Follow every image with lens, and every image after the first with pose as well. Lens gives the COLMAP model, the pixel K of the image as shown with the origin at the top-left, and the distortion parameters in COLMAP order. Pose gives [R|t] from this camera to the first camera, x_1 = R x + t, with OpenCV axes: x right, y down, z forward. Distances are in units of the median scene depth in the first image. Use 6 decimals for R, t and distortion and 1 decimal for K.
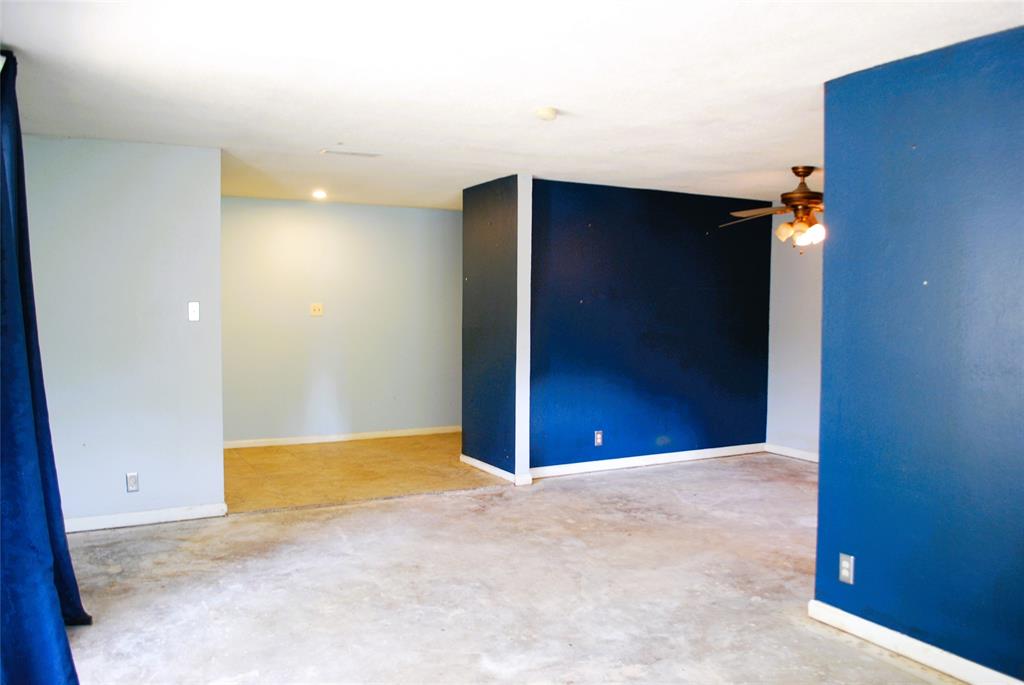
lens RADIAL K [[815.8, 0, 508.9], [0, 815.8, 342.8], [0, 0, 1]] dist [-0.102071, 0.046418]
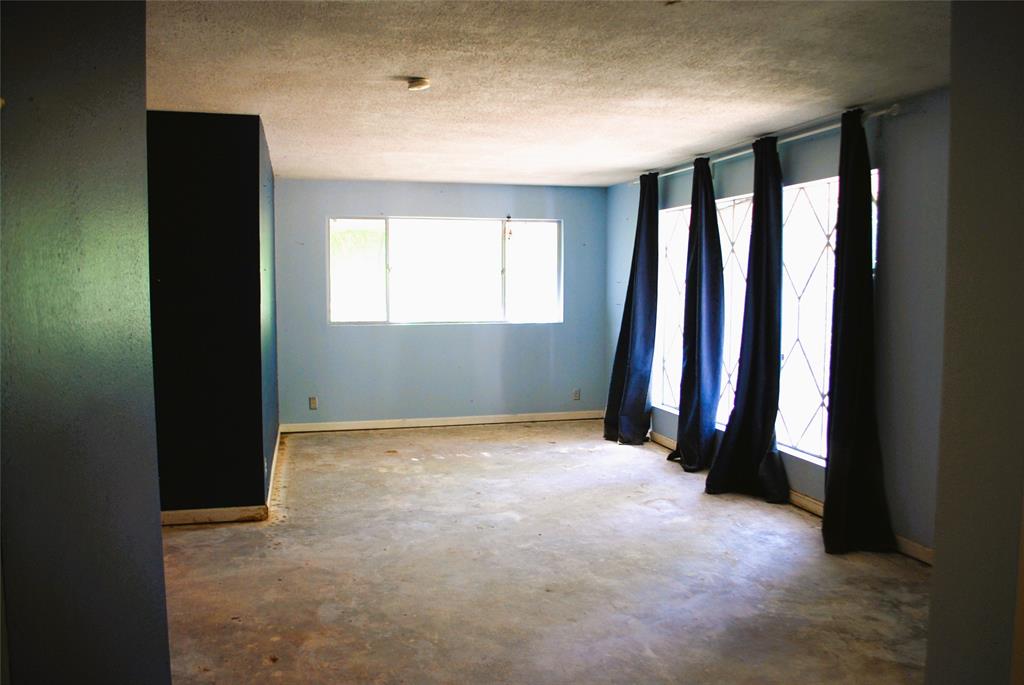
lens RADIAL K [[815.8, 0, 508.9], [0, 815.8, 342.8], [0, 0, 1]] dist [-0.102071, 0.046418]
pose [[-0.972635, -0.022861, 0.231212, -0.265058], [0.005036, 0.992840, 0.119348, -0.088946], [-0.232285, 0.117247, -0.965555, 1.803397]]
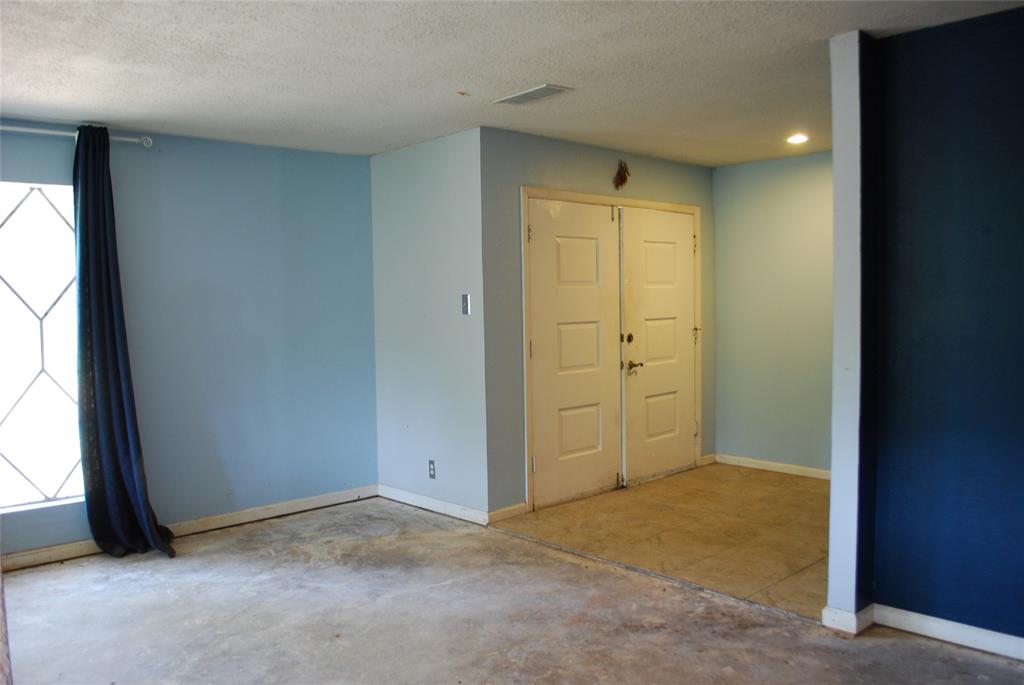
lens RADIAL K [[815.8, 0, 508.9], [0, 815.8, 342.8], [0, 0, 1]] dist [-0.102071, 0.046418]
pose [[0.245686, 0.046532, -0.968232, 0.661835], [-0.018889, 0.998887, 0.043212, -0.043349], [0.969165, 0.007673, 0.246291, 0.963325]]
